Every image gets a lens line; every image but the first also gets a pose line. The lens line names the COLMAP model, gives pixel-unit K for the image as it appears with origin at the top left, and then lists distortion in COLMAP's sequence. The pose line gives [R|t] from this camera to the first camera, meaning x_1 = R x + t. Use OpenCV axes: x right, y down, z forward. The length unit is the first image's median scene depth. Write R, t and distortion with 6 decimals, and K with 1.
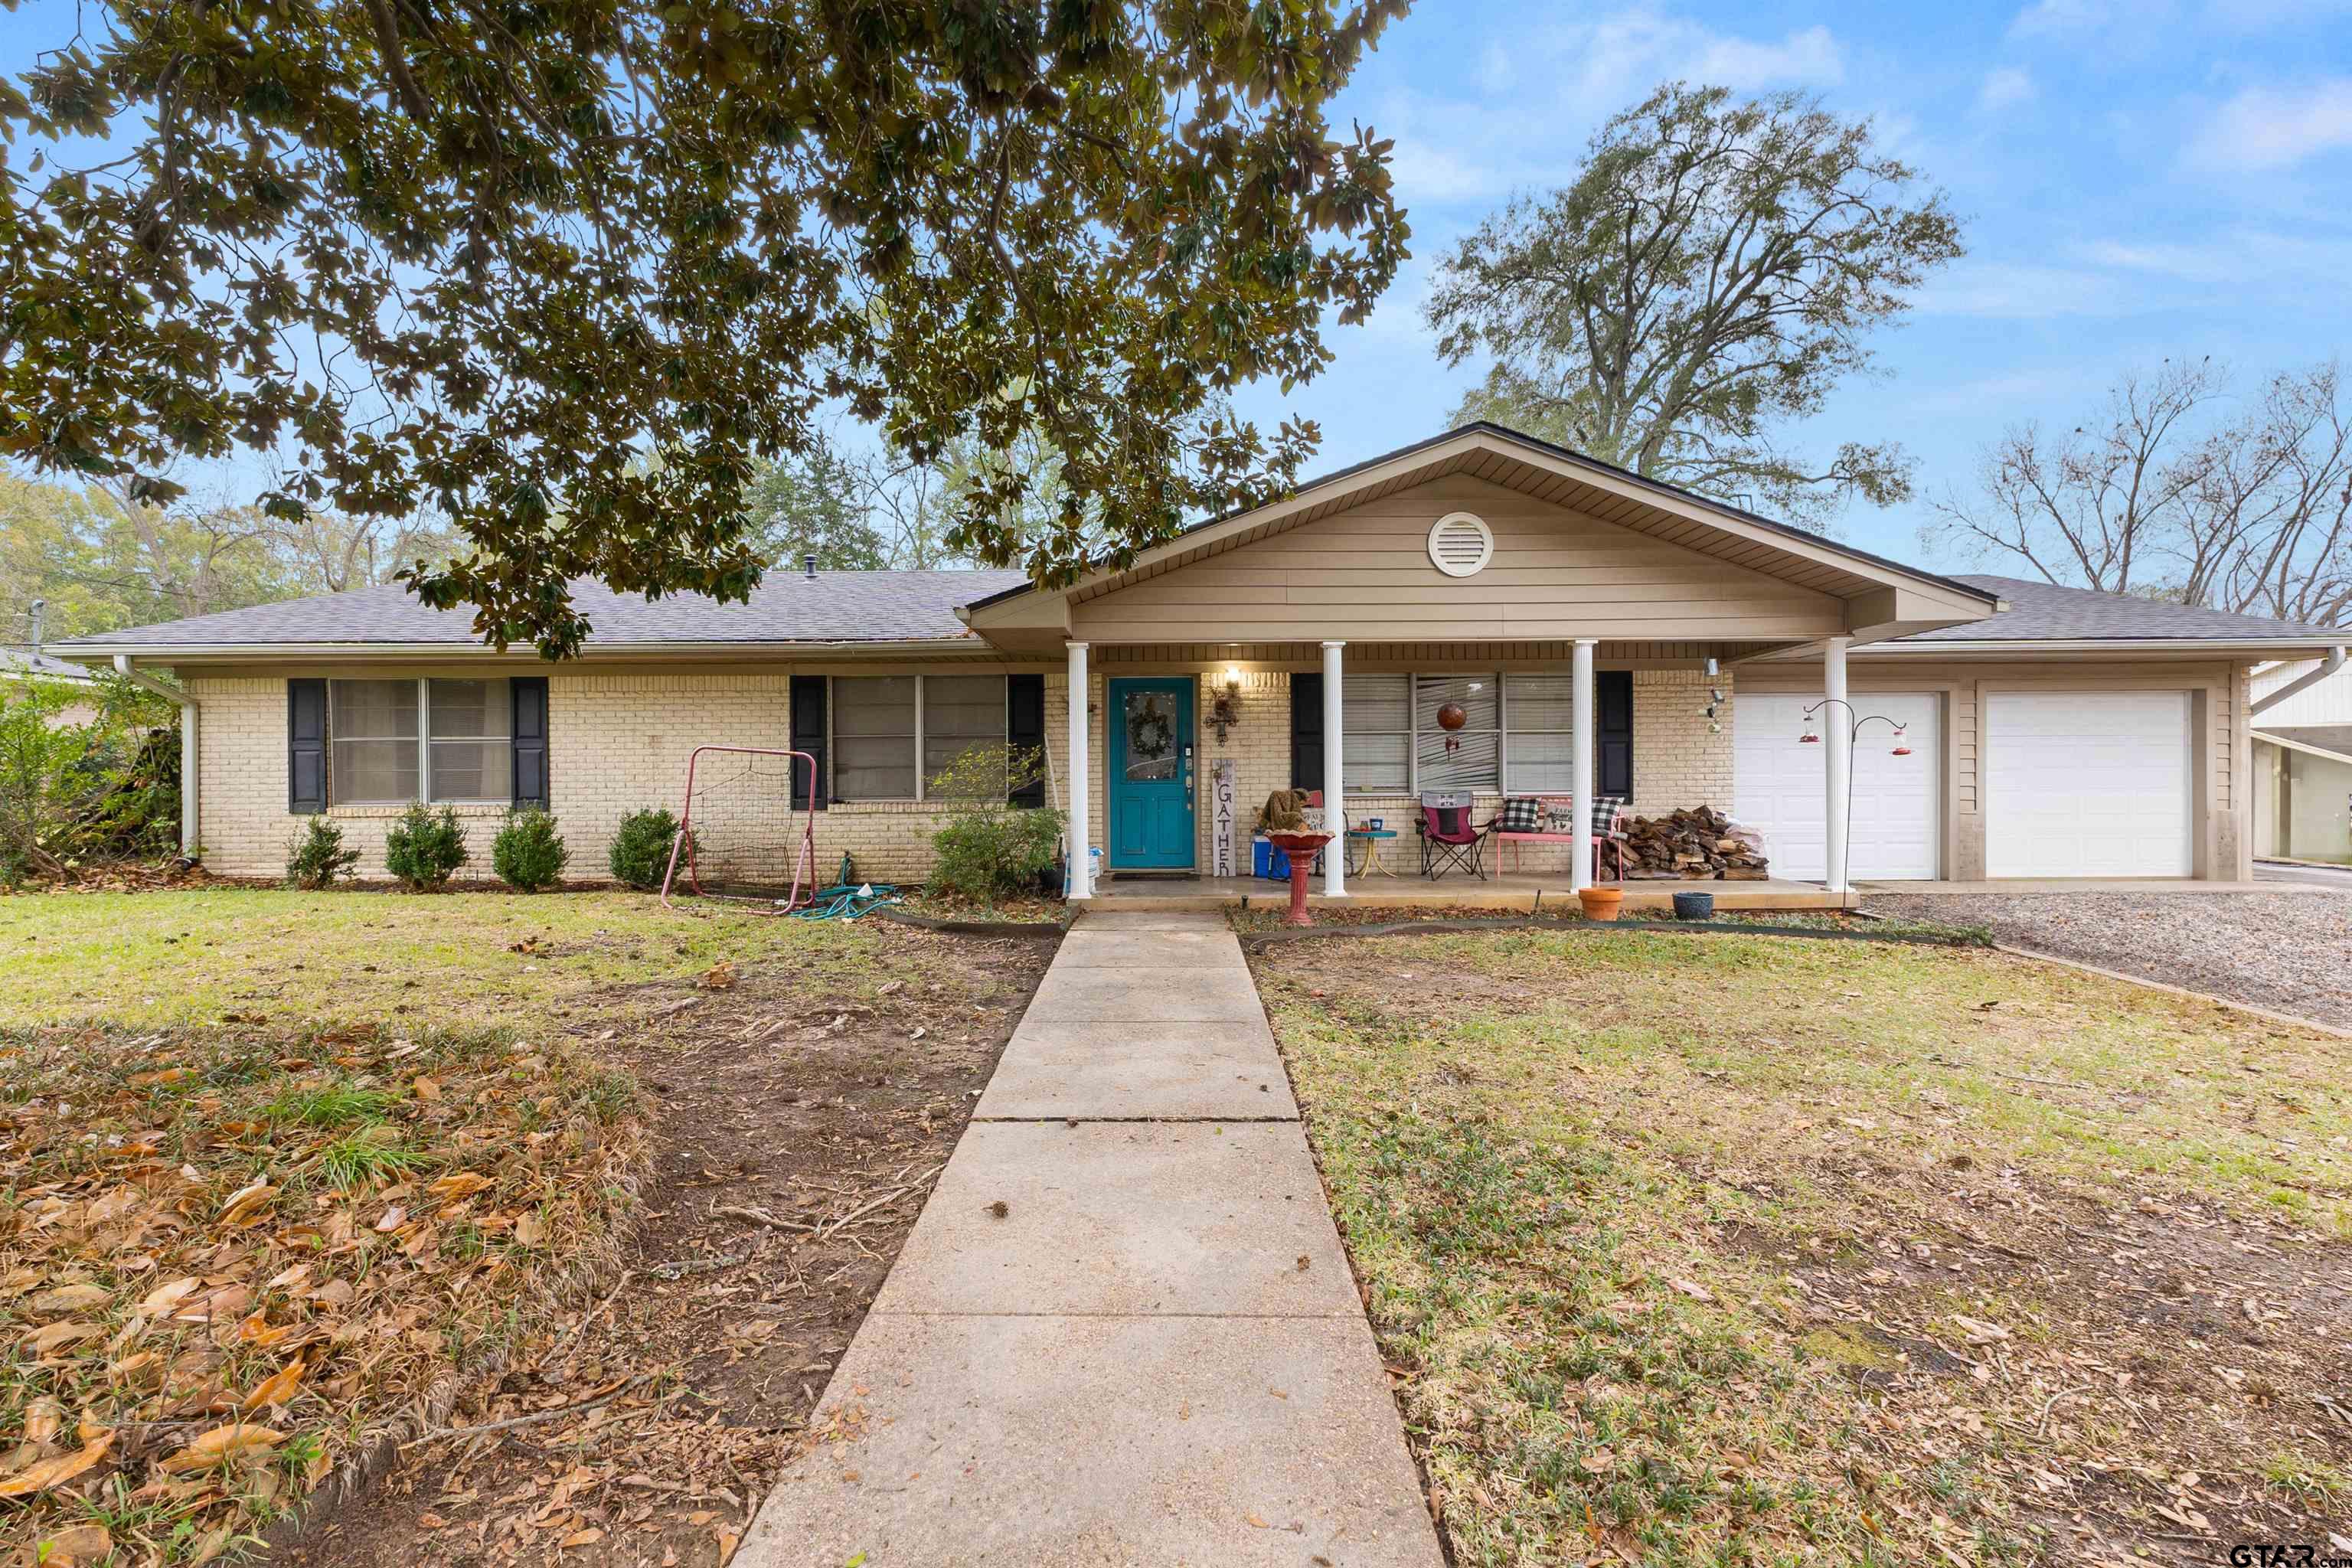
lens RADIAL K [[1029.6, 0, 1174.2], [0, 1029.6, 754.4], [0, 0, 1]] dist [0.018486, 0.000096]
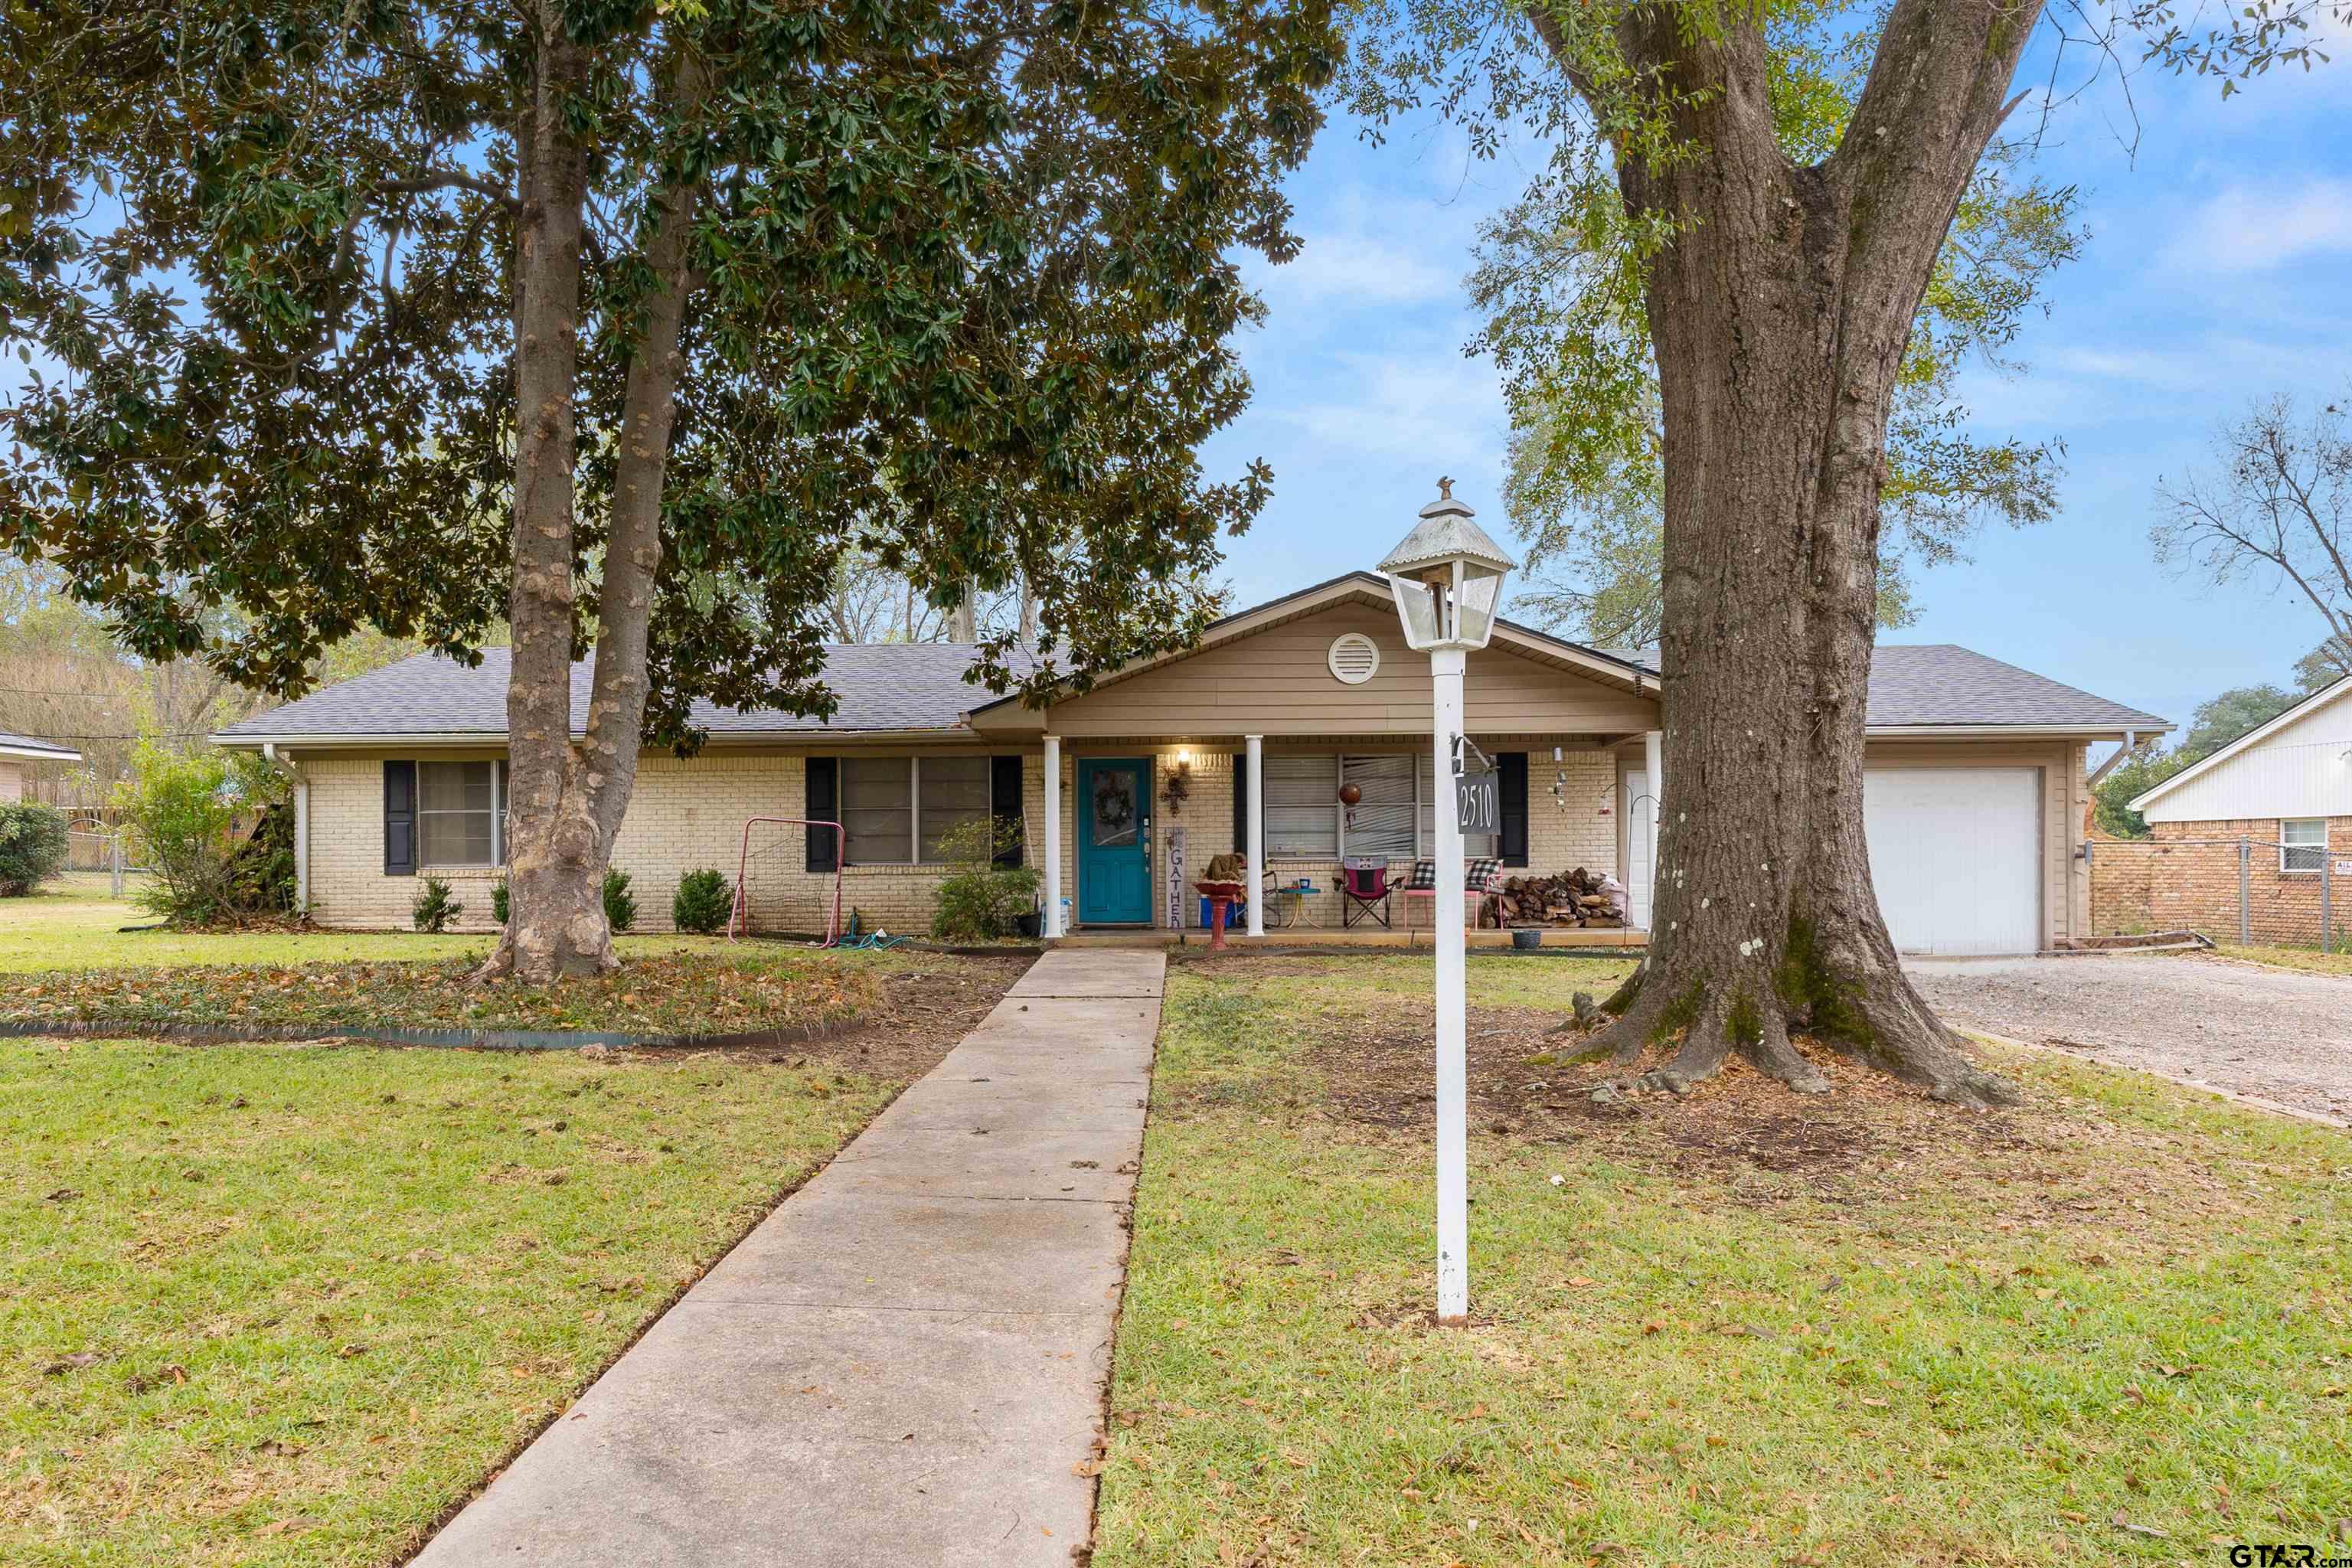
lens RADIAL K [[1406.2, 0, 1184.2], [0, 1406.2, 790.0], [0, 0, 1]] dist [0.050270, 0.000104]
pose [[0.999994, -0.000703, 0.003528, 0.055252], [0.000793, 0.999672, -0.025585, 0.002160], [-0.003509, 0.025587, 0.999666, -0.636924]]
